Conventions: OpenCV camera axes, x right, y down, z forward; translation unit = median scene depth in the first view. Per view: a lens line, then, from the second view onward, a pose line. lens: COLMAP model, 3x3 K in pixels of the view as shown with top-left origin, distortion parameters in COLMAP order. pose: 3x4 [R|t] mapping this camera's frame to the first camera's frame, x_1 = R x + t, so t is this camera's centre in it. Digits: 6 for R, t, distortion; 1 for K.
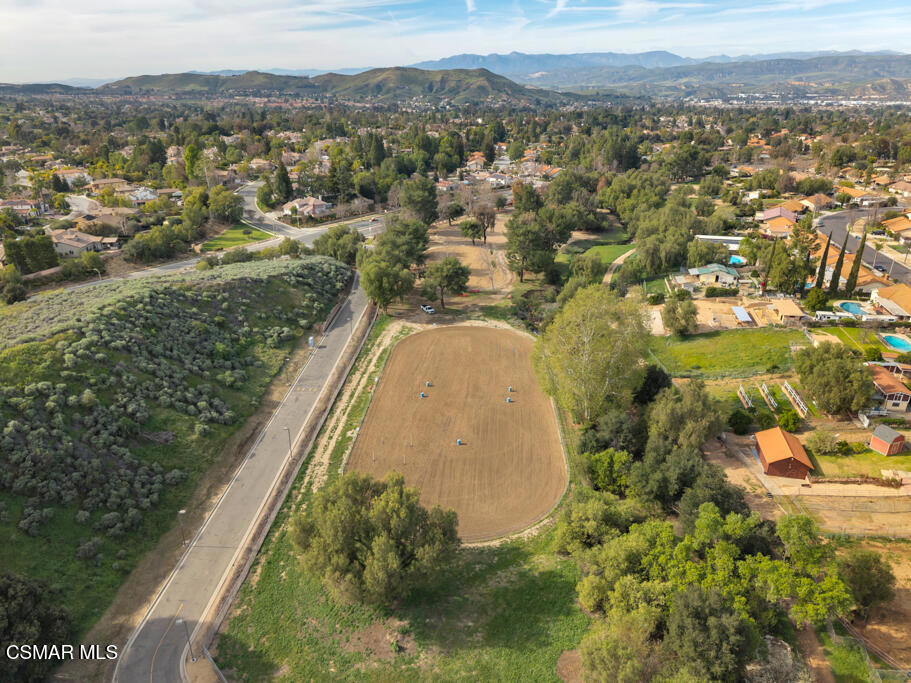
lens RADIAL K [[606.5, 0, 455.5], [0, 606.5, 341.5], [0, 0, 1]] dist [0.021714, -0.019267]
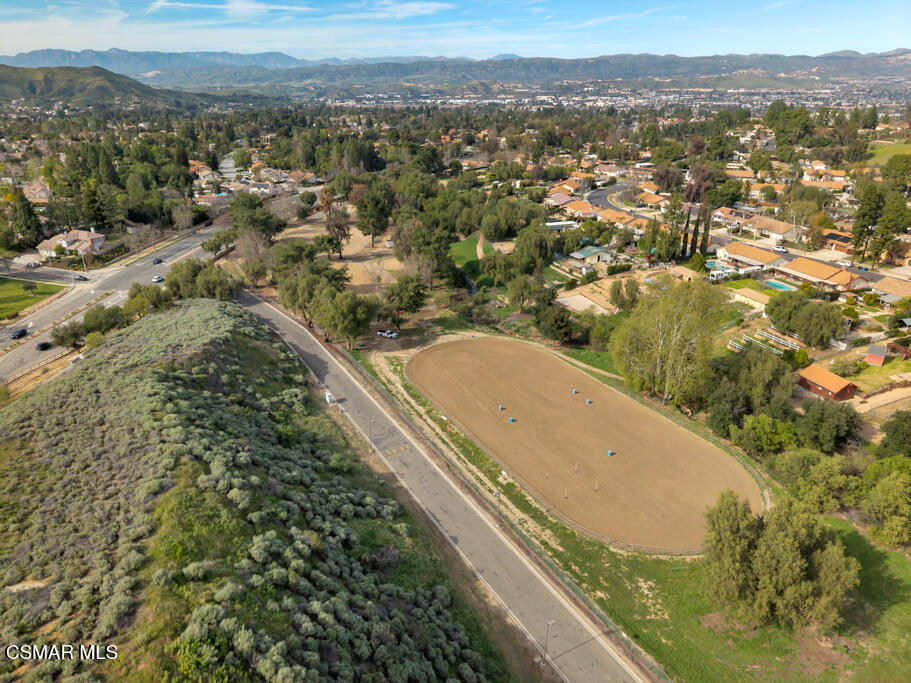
lens RADIAL K [[606.5, 0, 455.5], [0, 606.5, 341.5], [0, 0, 1]] dist [0.021714, -0.019267]
pose [[0.850802, -0.204147, 0.484211, -0.243891], [0.204608, 0.977431, 0.052578, -0.042615], [-0.484016, 0.054339, 0.873370, 0.094548]]
